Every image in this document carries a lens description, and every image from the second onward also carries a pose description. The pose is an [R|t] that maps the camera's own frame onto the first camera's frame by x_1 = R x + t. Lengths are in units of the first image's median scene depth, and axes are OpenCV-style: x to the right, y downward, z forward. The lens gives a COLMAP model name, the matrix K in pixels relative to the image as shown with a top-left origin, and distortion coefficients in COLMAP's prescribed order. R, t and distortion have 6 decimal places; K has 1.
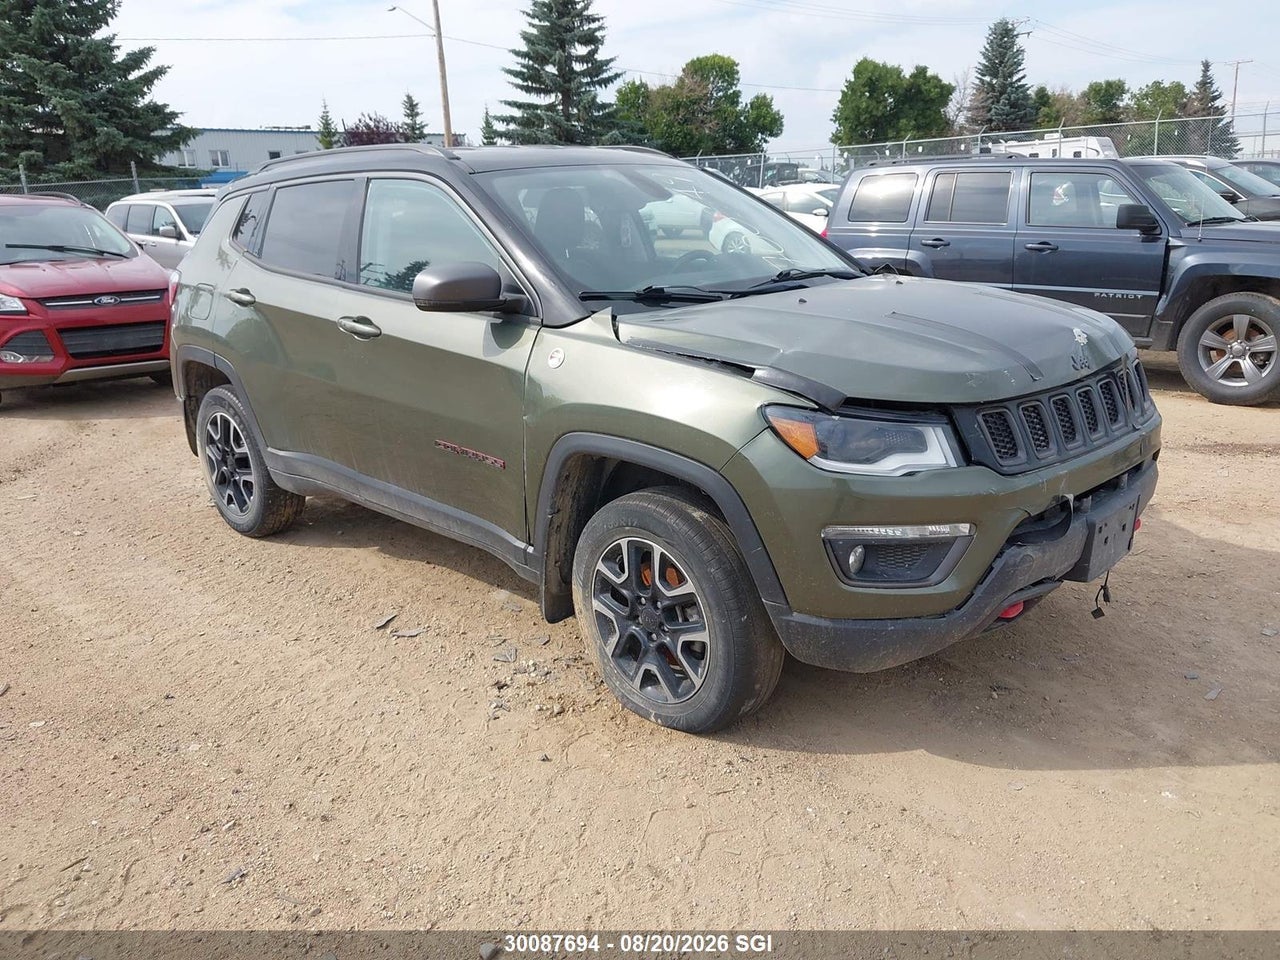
lens RADIAL K [[1031.0, 0, 633.5], [0, 1031.0, 480.8], [0, 0, 1]] dist [-0.010504, 0.004283]
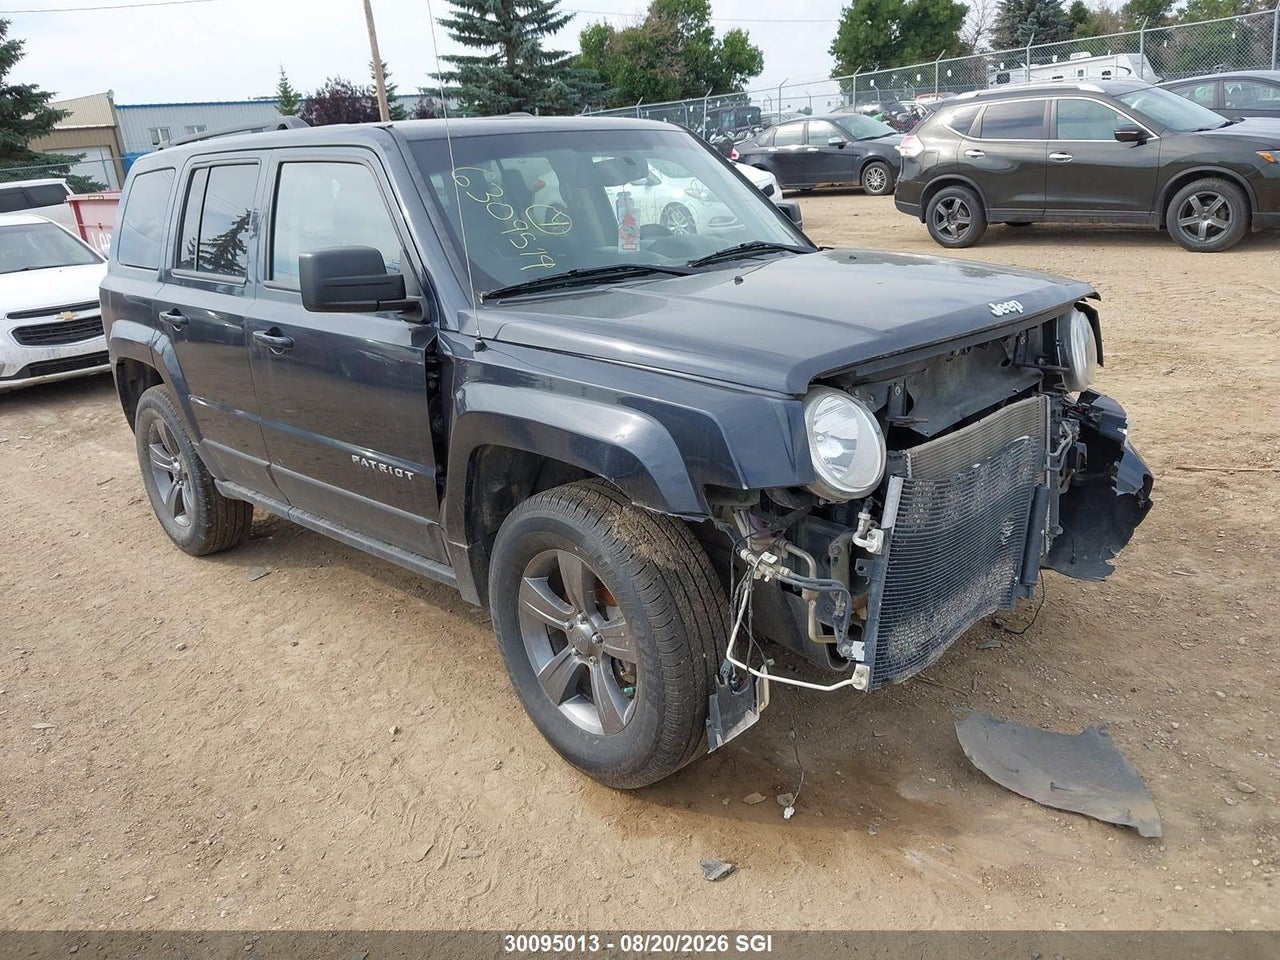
lens RADIAL K [[1031.0, 0, 617.5], [0, 1031.0, 475.1], [0, 0, 1]] dist [-0.010504, 0.004283]
pose [[0.996265, -0.031090, -0.080557, 0.085917], [0.034333, 0.998642, 0.039180, -0.027245], [0.079229, -0.041799, 0.995980, 0.085638]]
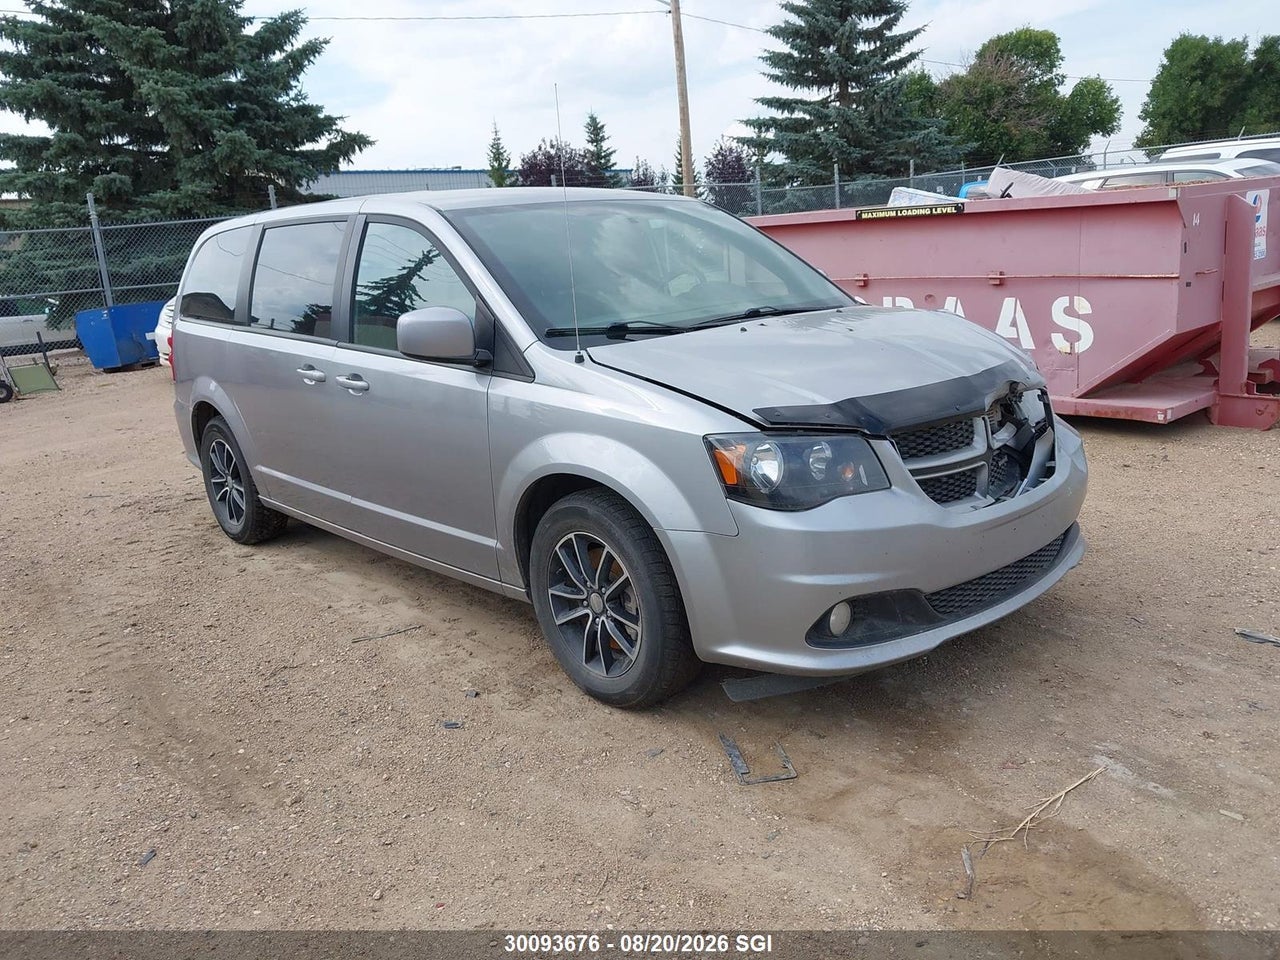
lens RADIAL K [[1031.0, 0, 632.6], [0, 1031.0, 469.7], [0, 0, 1]] dist [-0.010504, 0.004283]
pose [[0.993611, -0.016617, -0.111627, -0.131554], [0.011034, 0.998666, -0.050446, -0.068723], [0.112316, 0.048893, 0.992469, 0.268709]]
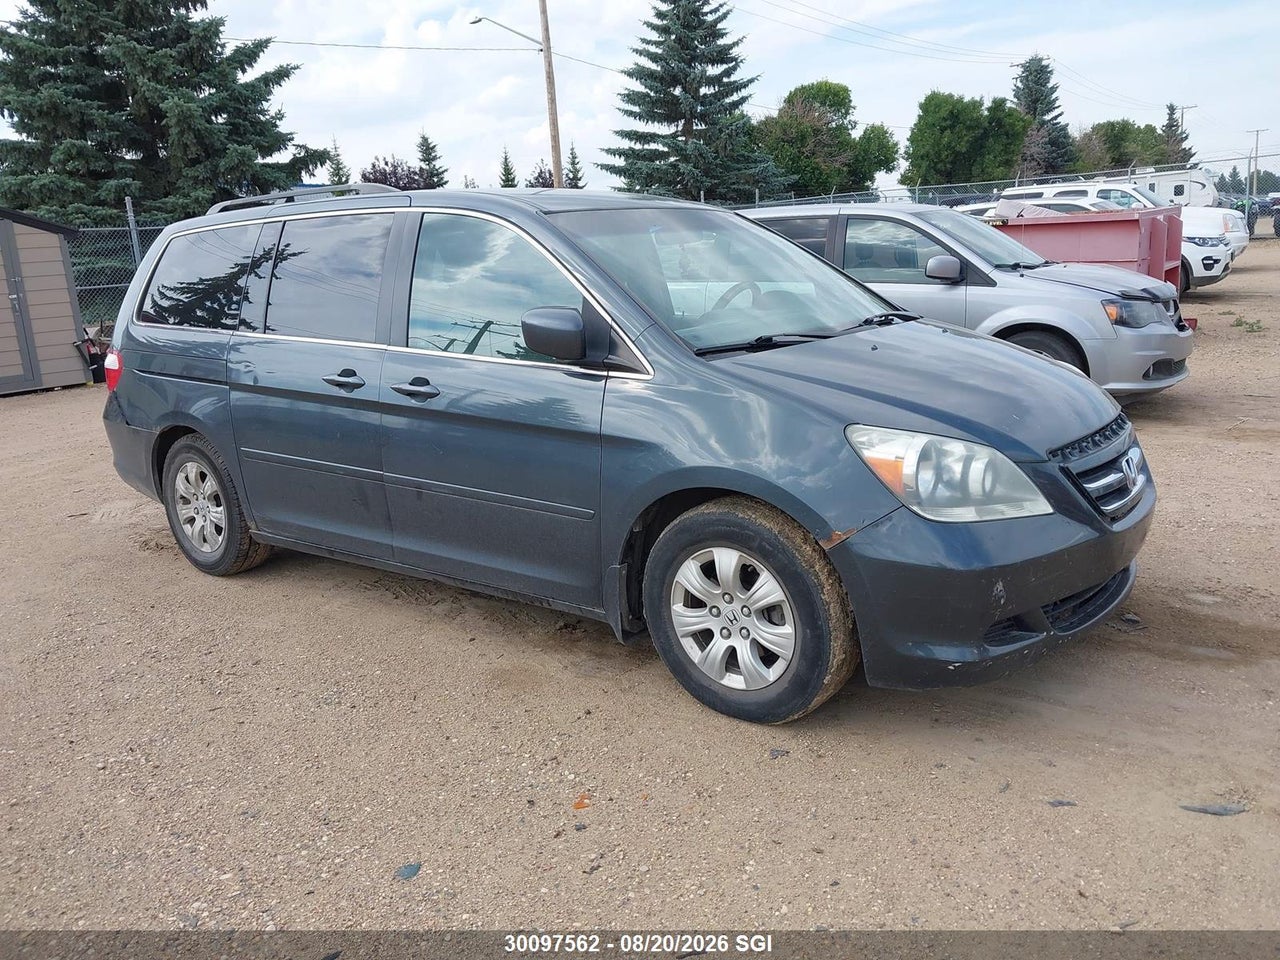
lens RADIAL K [[1031.0, 0, 662.9], [0, 1031.0, 466.8], [0, 0, 1]] dist [-0.010504, 0.004283]
pose [[0.987394, -0.056756, 0.147754, -0.216397], [0.066580, 0.995828, -0.062407, -0.045022], [-0.143596, 0.071458, 0.987053, 0.191387]]
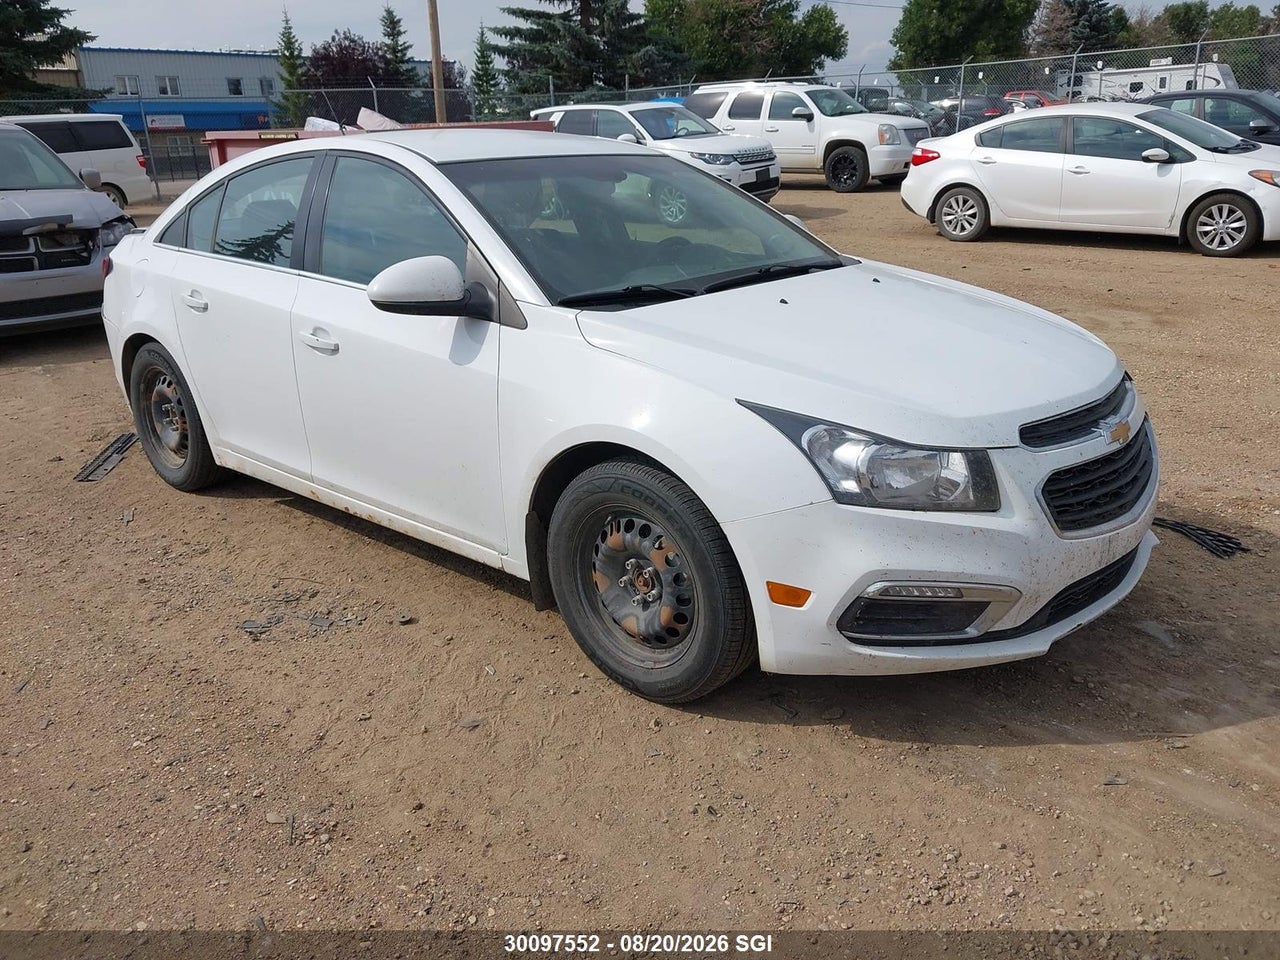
lens RADIAL K [[1031.0, 0, 633.0], [0, 1031.0, 472.7], [0, 0, 1]] dist [-0.010504, 0.004283]
pose [[0.999954, 0.001776, 0.009446, -0.034208], [-0.002219, 0.998888, 0.047101, -0.048369], [-0.009352, -0.047119, 0.998845, 0.185131]]
